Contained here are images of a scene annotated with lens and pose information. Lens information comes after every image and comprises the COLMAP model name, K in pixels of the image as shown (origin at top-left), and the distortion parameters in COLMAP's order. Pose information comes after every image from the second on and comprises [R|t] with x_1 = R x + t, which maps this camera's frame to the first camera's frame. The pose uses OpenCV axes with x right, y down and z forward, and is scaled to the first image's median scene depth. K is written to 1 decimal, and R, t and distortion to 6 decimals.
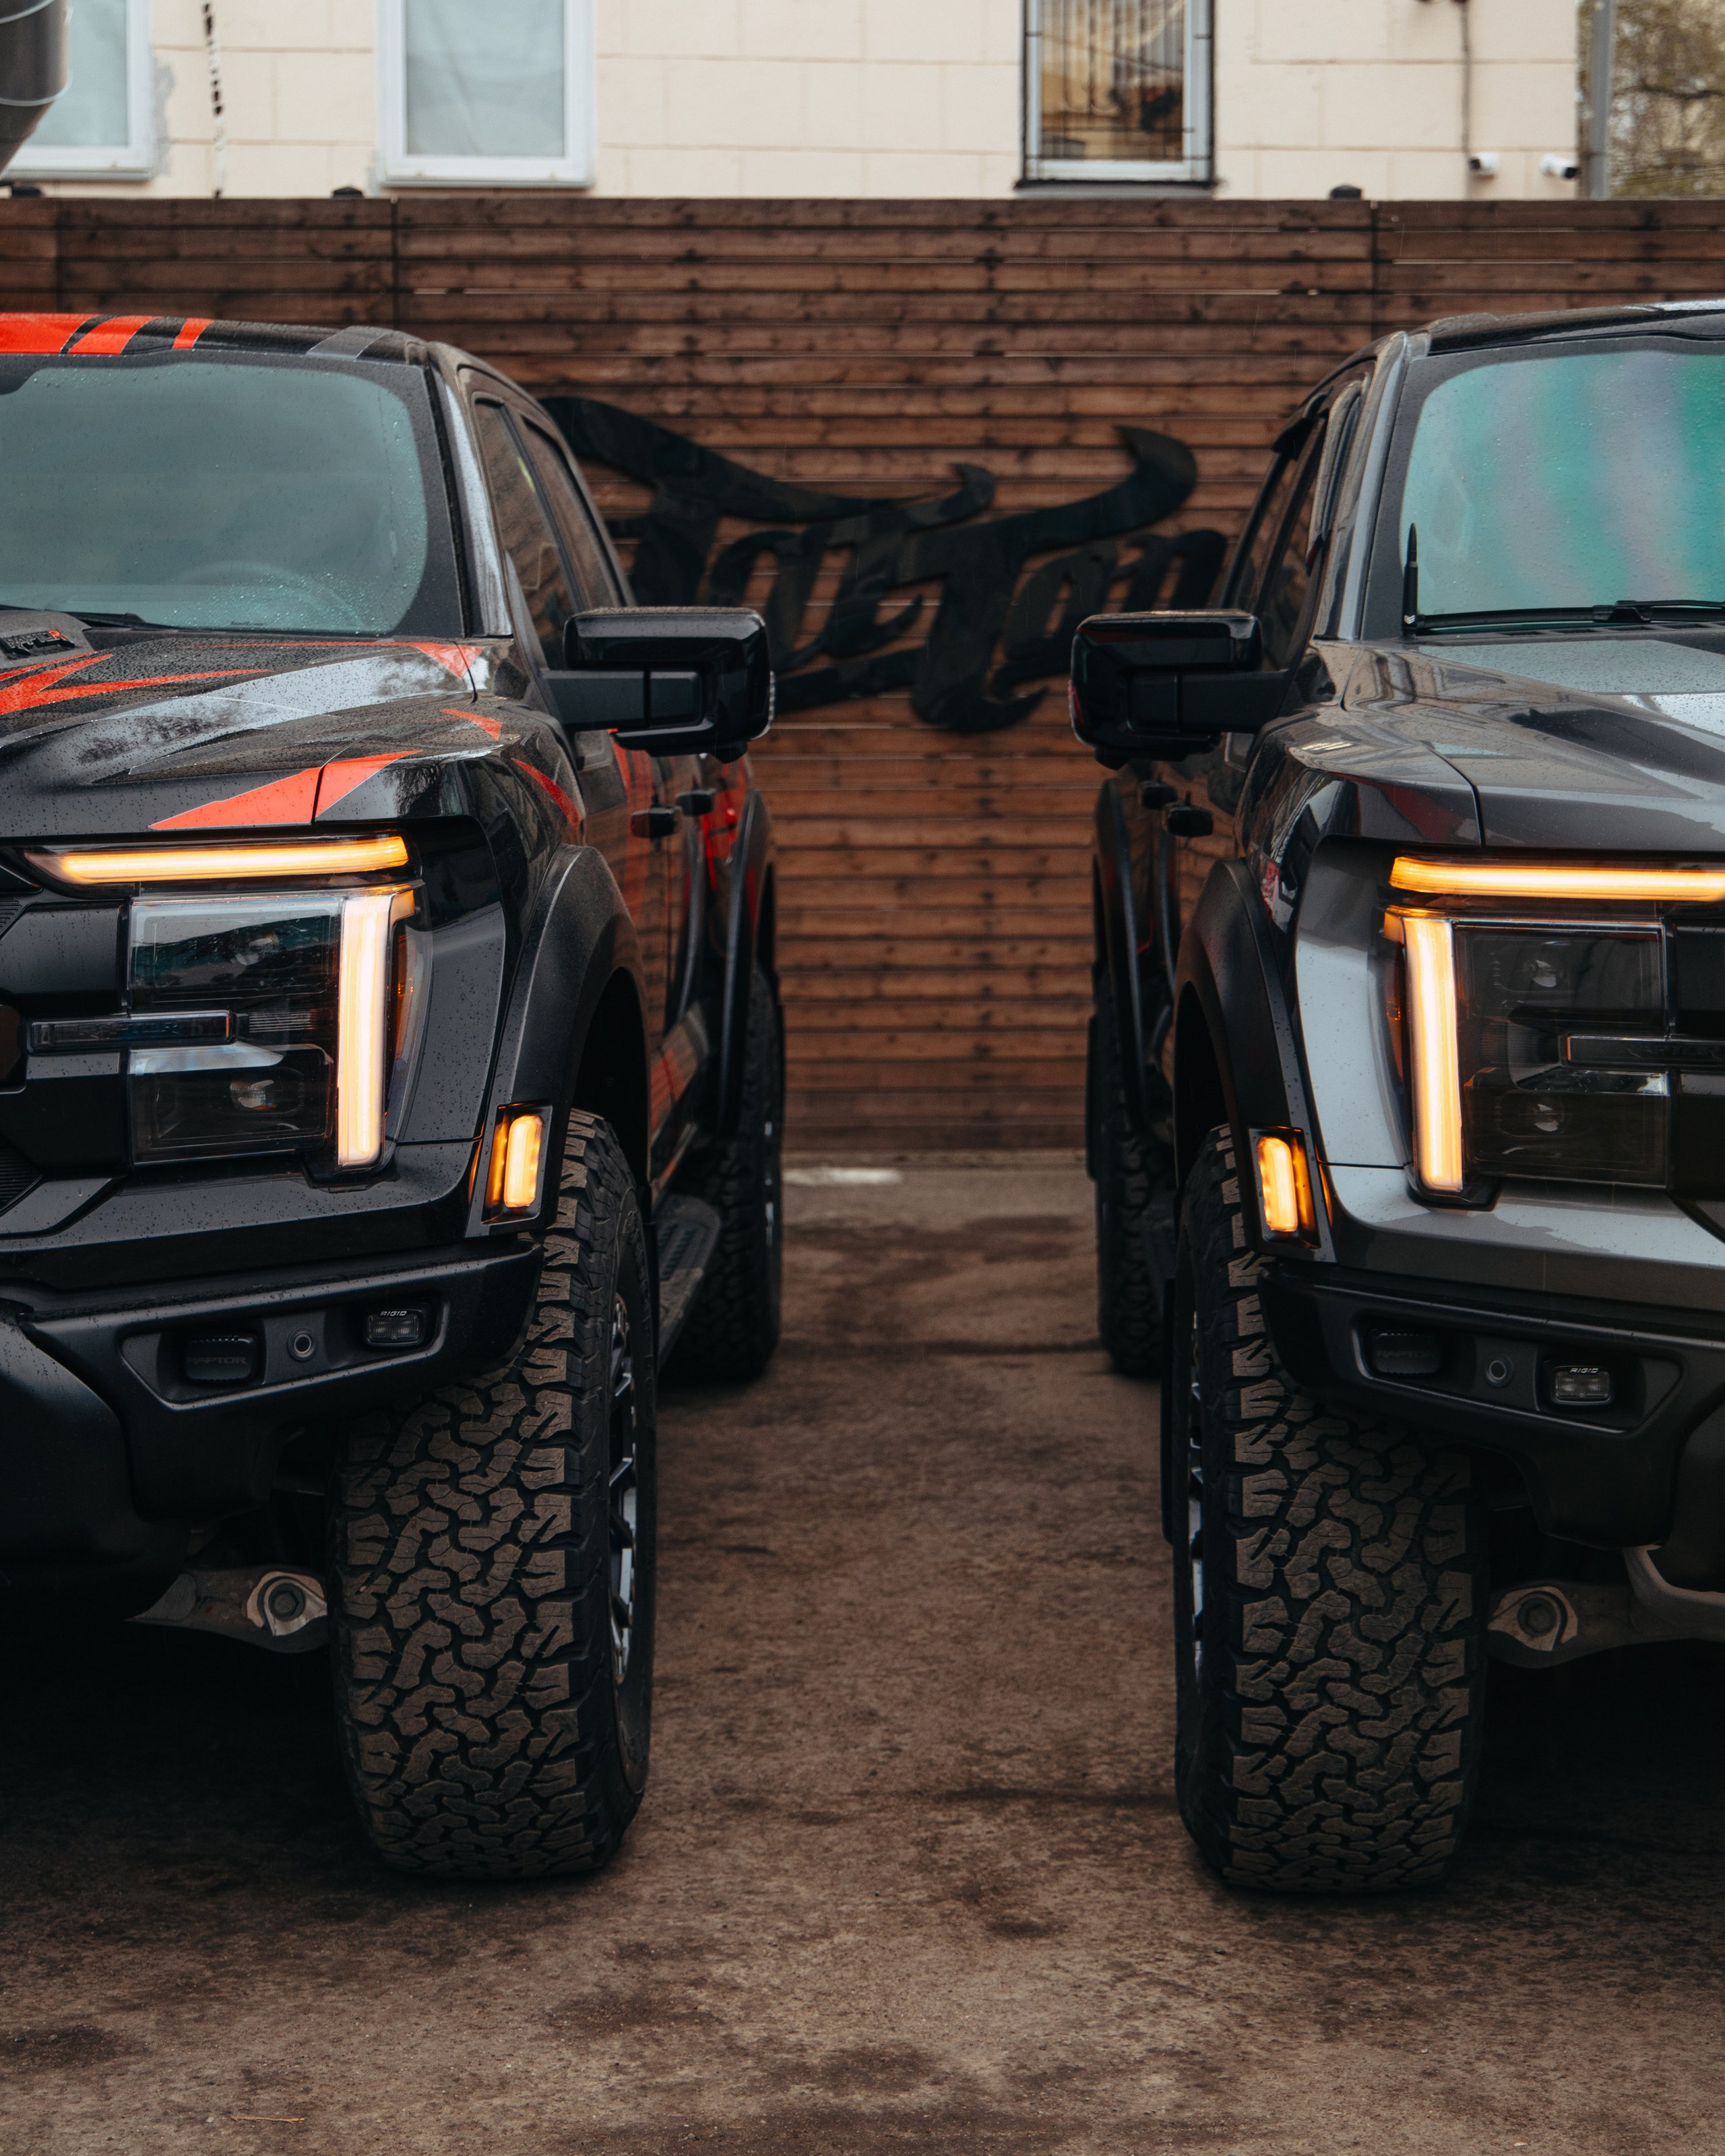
lens RADIAL K [[3952.8, 0, 869.5], [0, 3952.8, 986.0], [0, 0, 1]] dist [0.040135, -0.025167]
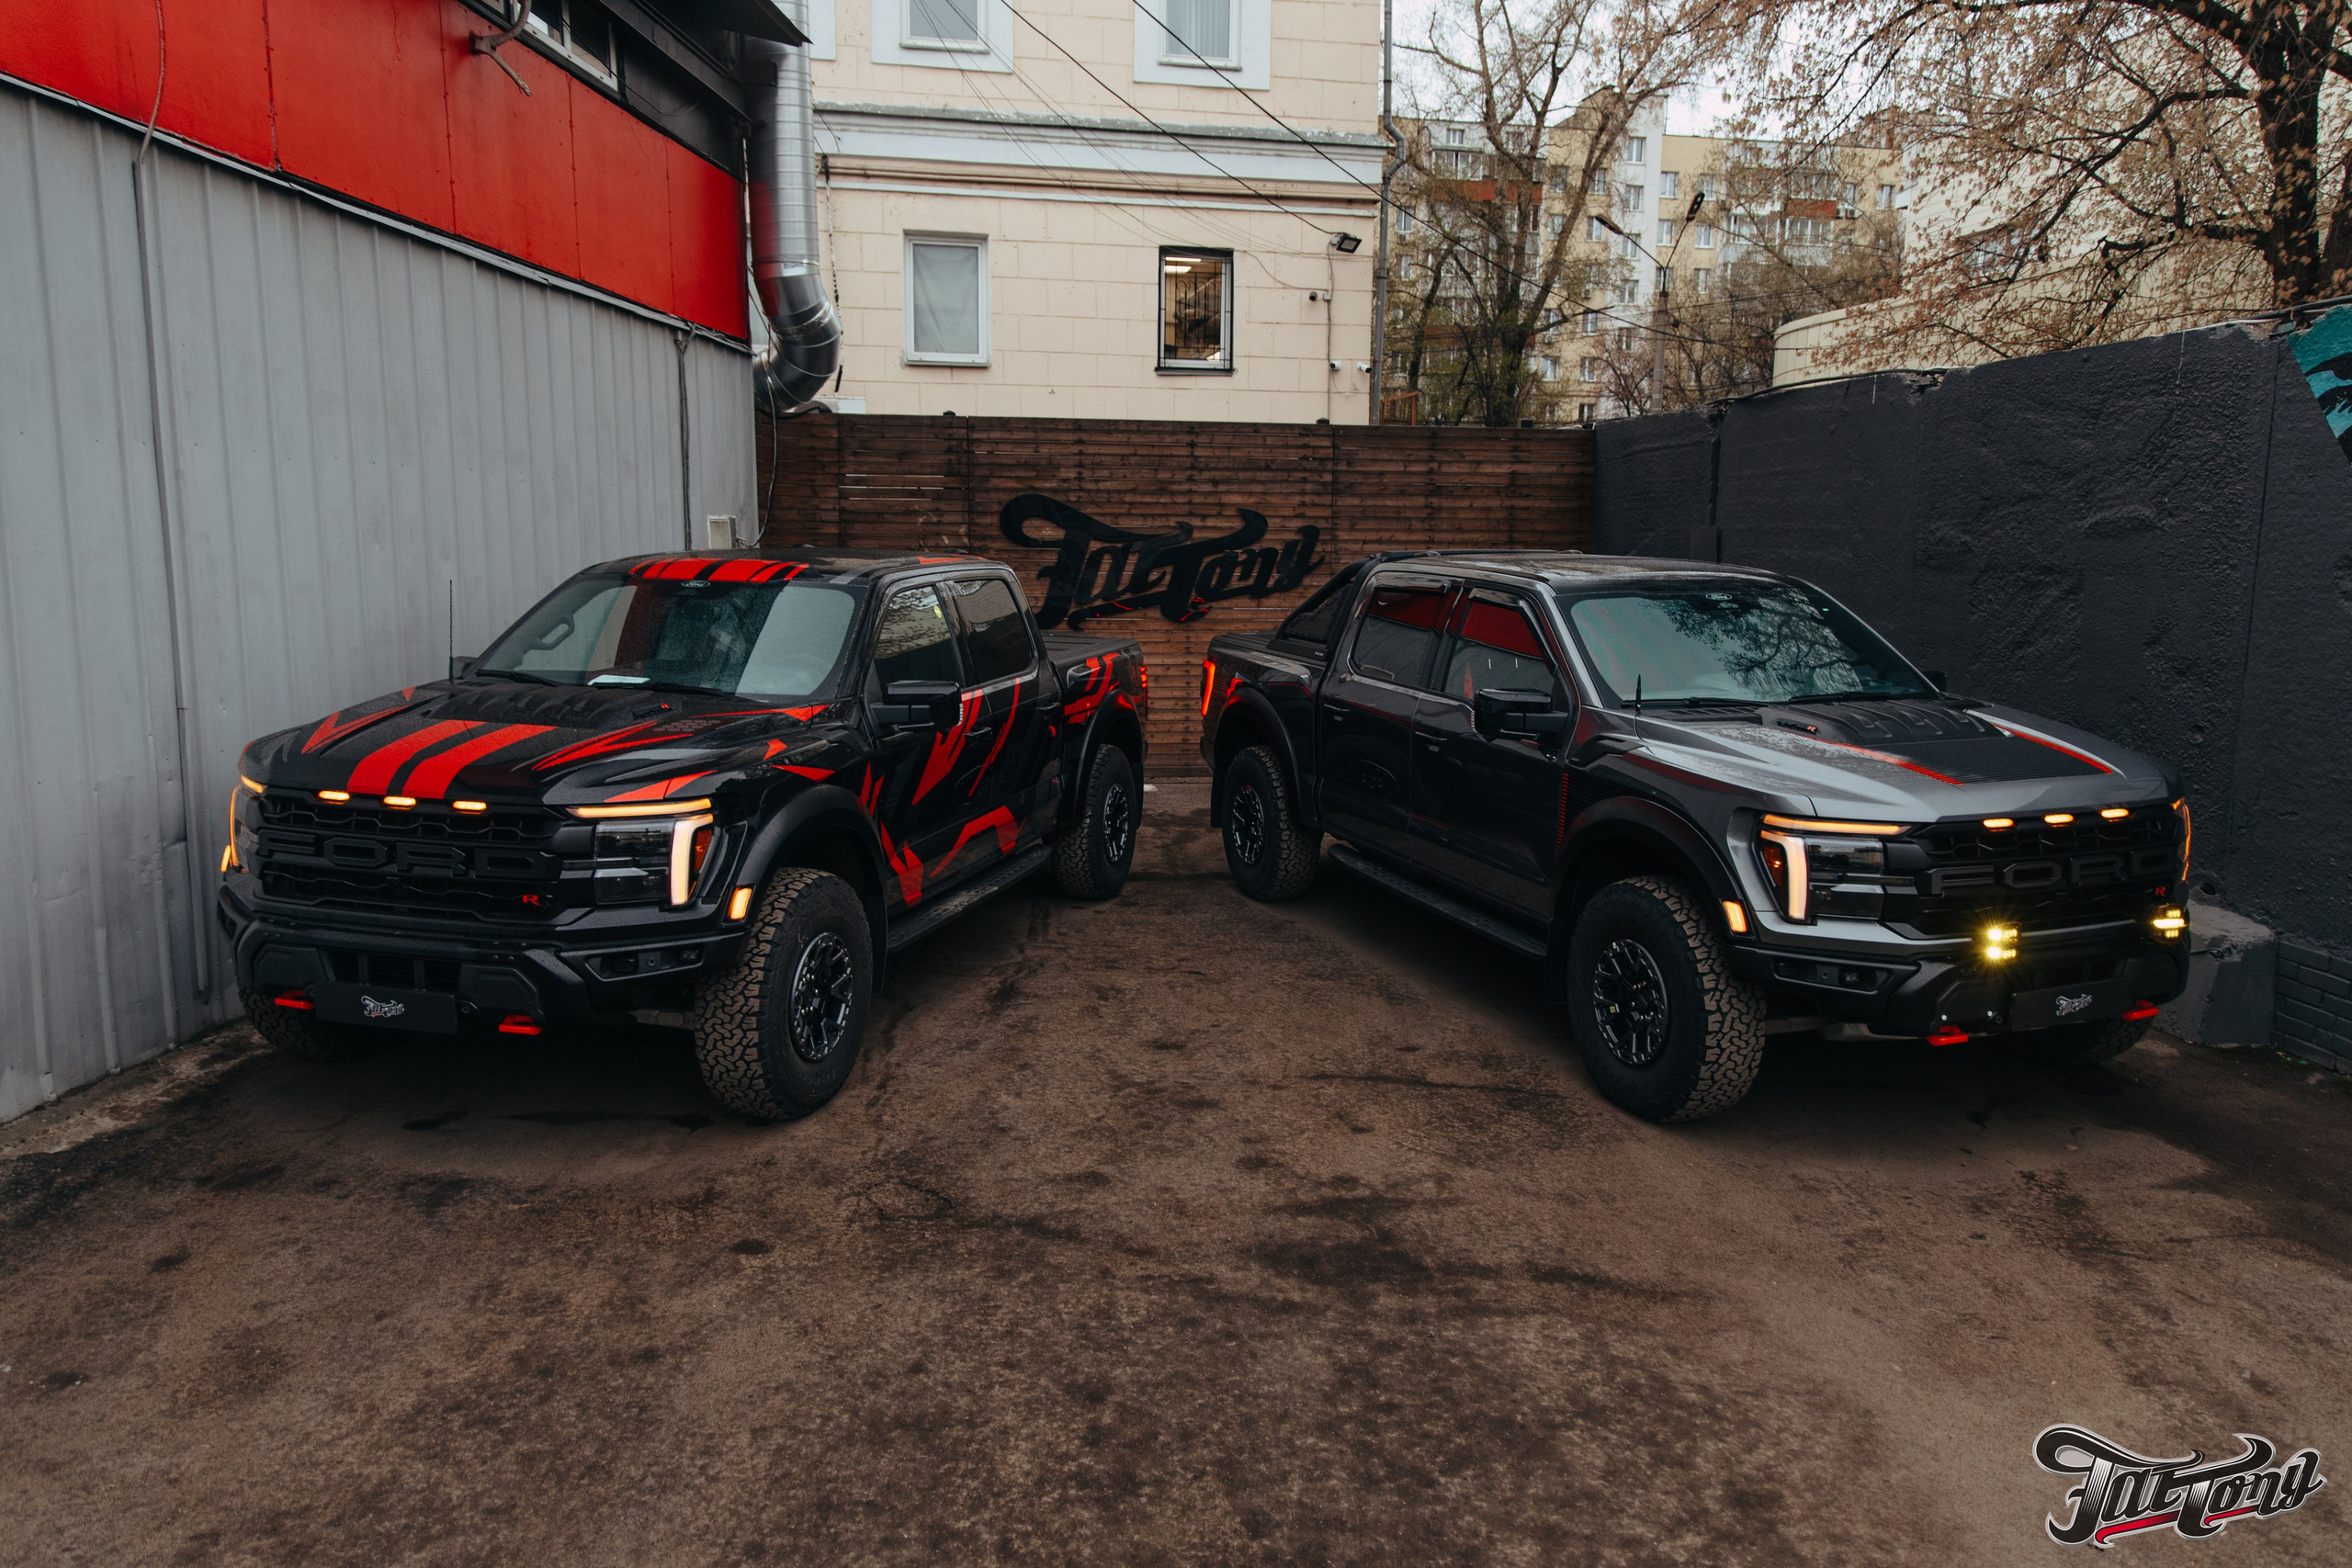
lens RADIAL K [[1609.4, 0, 1178.5], [0, 1609.4, 784.3], [0, 0, 1]] dist [0.008948, -0.000421]
pose [[0.995064, 0.000845, 0.099234, -0.086043], [-0.010426, 0.995320, 0.096065, -0.059957], [-0.098688, -0.096625, 0.990416, -0.094304]]
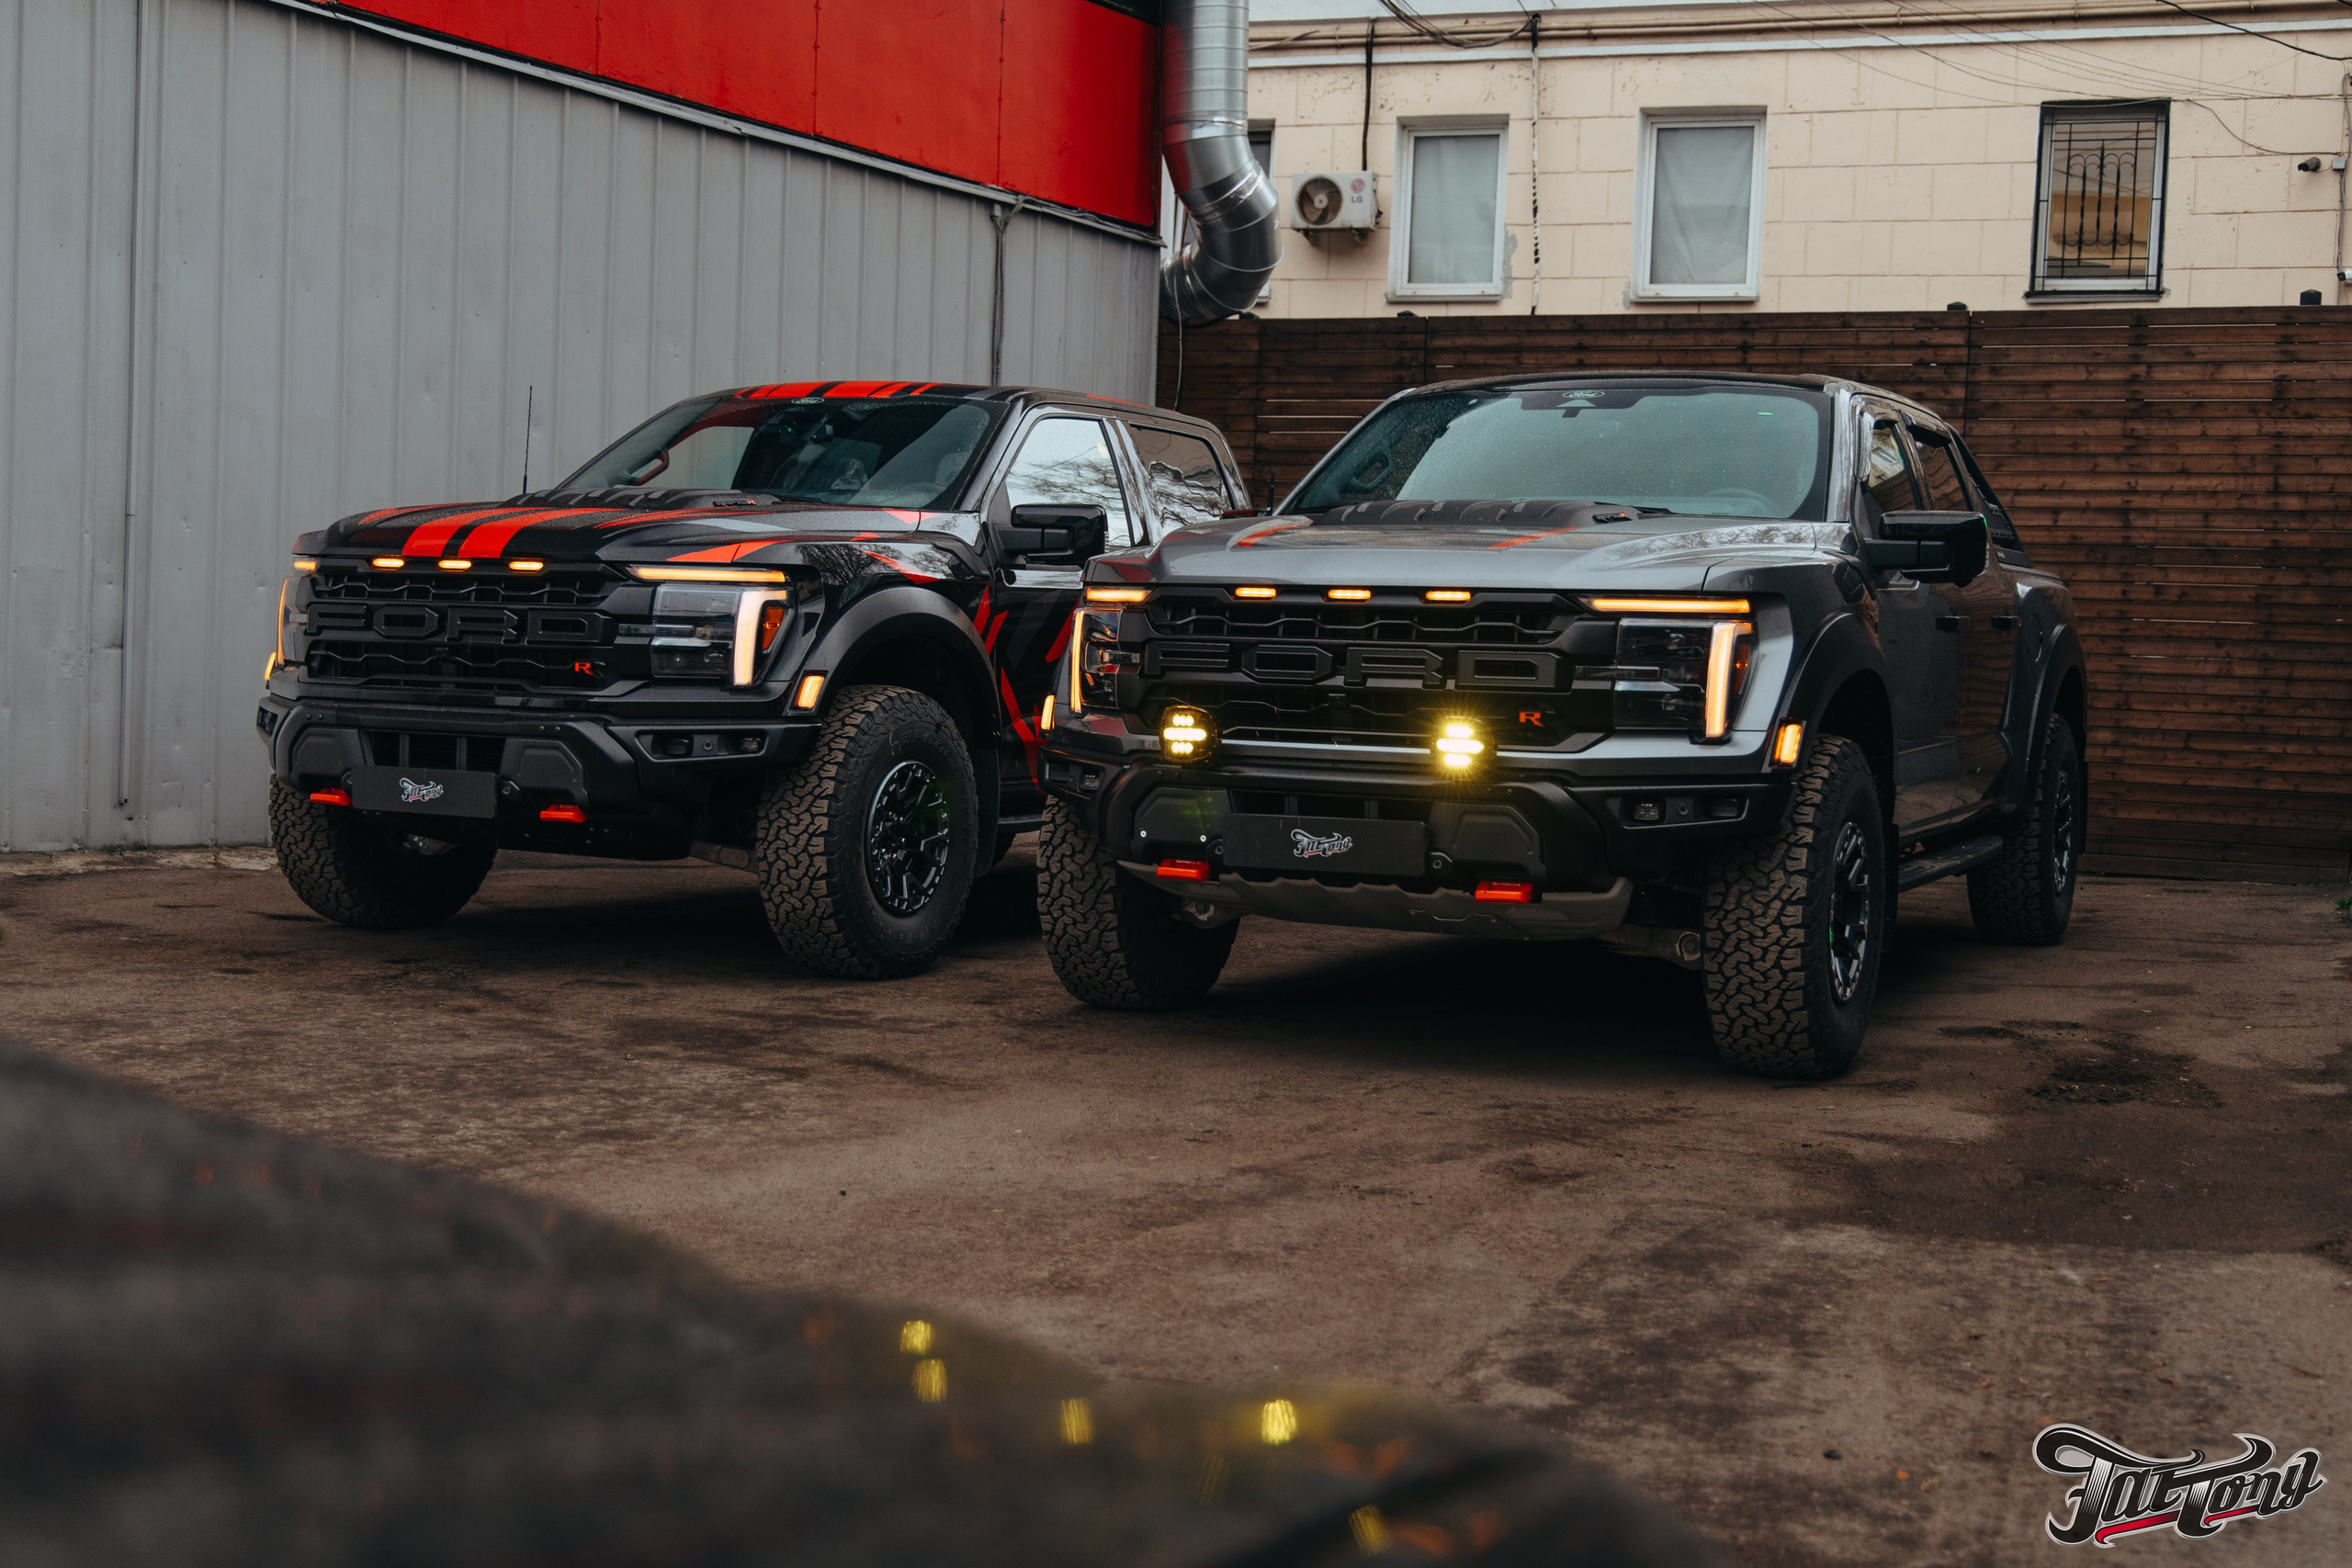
lens RADIAL K [[2688.3, 0, 1203.0], [0, 2688.3, 762.2], [0, 0, 1]] dist [0.005748, 0.050718]
pose [[0.911964, 0.056216, -0.406399, 0.311059], [-0.066401, 0.997732, -0.010991, 0.032466], [0.404860, 0.037009, 0.913629, -0.198136]]
